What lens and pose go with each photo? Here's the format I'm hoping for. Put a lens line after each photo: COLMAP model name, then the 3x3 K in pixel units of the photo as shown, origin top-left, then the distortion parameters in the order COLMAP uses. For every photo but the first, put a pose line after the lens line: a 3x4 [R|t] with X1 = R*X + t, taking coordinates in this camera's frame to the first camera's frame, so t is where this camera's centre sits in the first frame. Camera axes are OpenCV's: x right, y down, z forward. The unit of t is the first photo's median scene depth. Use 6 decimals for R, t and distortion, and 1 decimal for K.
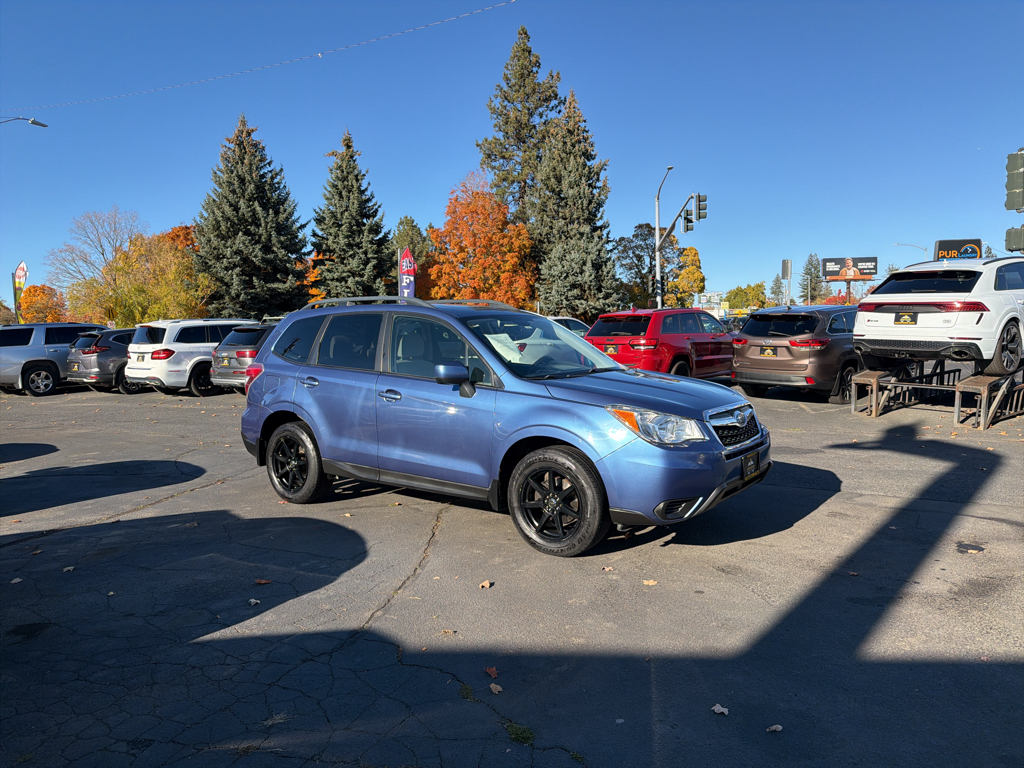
lens RADIAL K [[715.5, 0, 505.1], [0, 715.5, 403.9], [0, 0, 1]] dist [0.080331, -0.055260]
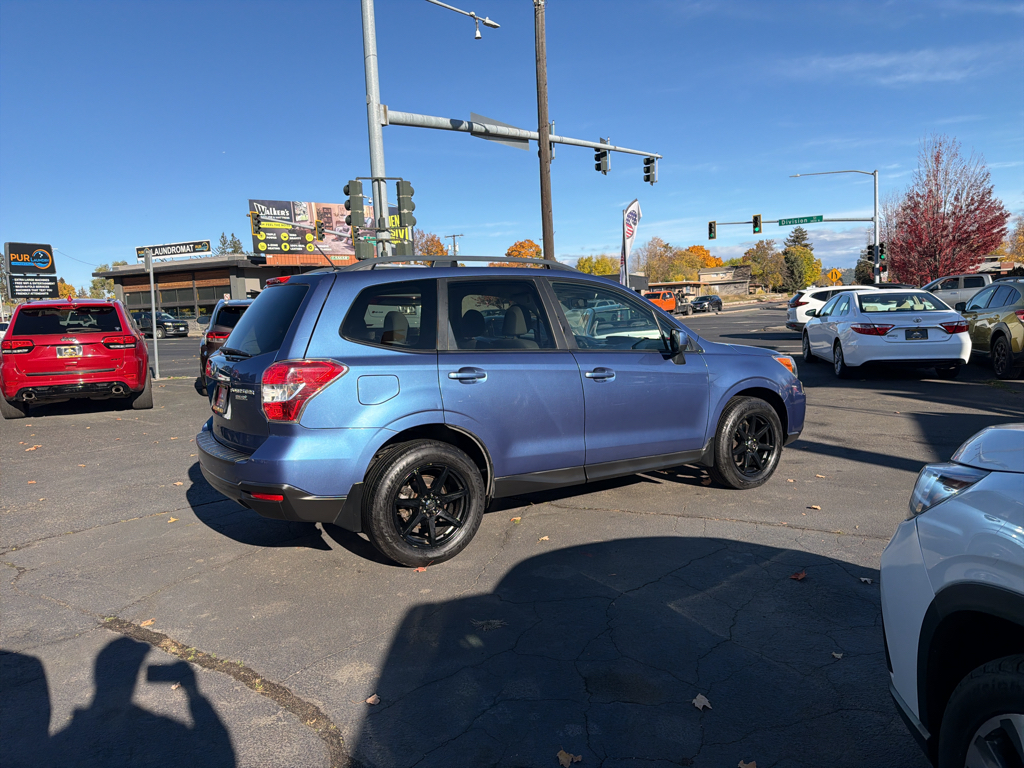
lens RADIAL K [[721.8, 0, 519.6], [0, 721.8, 402.3], [0, 0, 1]] dist [0.047529, -0.059916]
pose [[0.345797, -0.108033, 0.932069, -0.101738], [0.120532, 0.990234, 0.070057, -0.005170], [-0.930536, 0.088119, 0.355441, 0.080700]]
